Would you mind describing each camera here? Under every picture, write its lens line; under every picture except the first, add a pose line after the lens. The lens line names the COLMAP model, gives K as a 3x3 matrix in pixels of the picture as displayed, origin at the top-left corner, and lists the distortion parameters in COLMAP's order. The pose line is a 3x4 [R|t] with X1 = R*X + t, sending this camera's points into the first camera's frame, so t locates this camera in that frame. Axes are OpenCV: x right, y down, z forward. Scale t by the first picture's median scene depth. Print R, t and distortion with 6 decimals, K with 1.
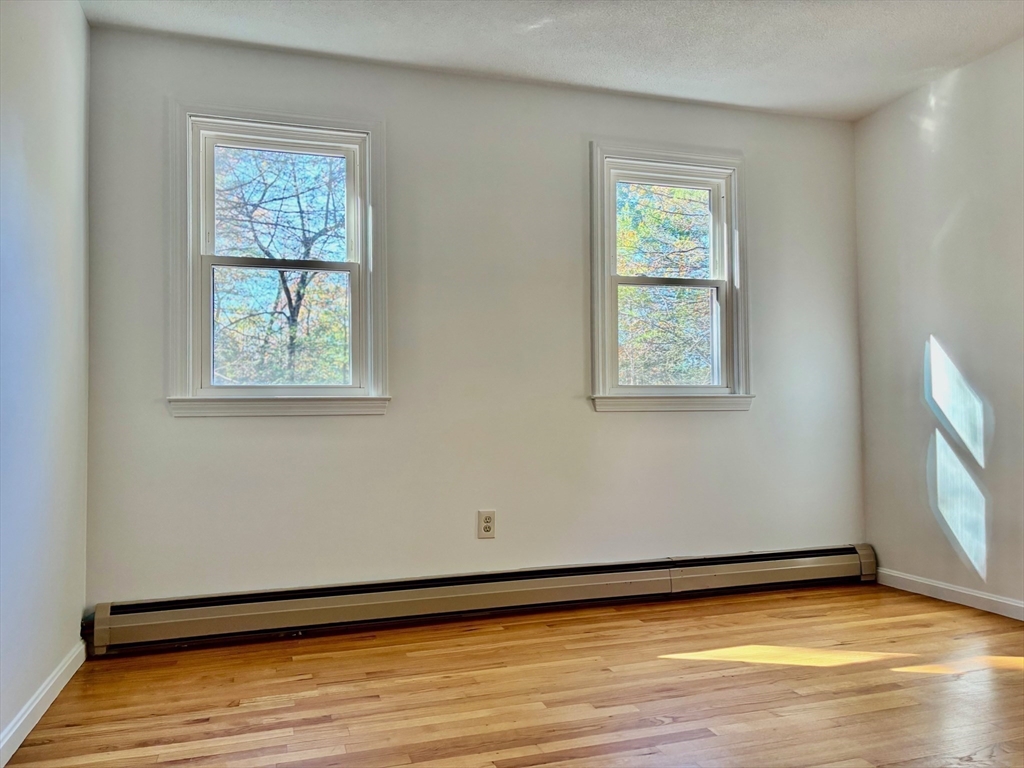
lens RADIAL K [[770.0, 0, 512.4], [0, 770.0, 381.4], [0, 0, 1]] dist [0.033014, -0.034679]
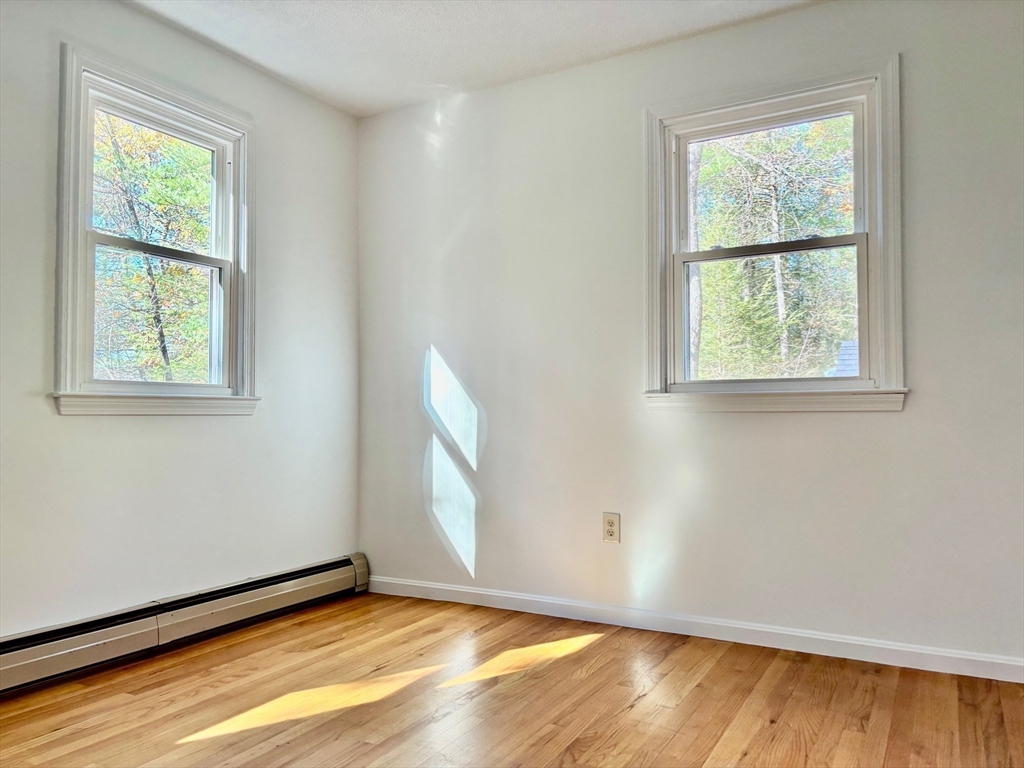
lens RADIAL K [[770.0, 0, 514.8], [0, 770.0, 387.6], [0, 0, 1]] dist [0.033014, -0.034679]
pose [[0.726829, 0.034375, 0.685957, -0.080904], [-0.036590, 0.999266, -0.011305, 0.006377], [-0.685843, -0.016883, 0.727554, 0.179765]]
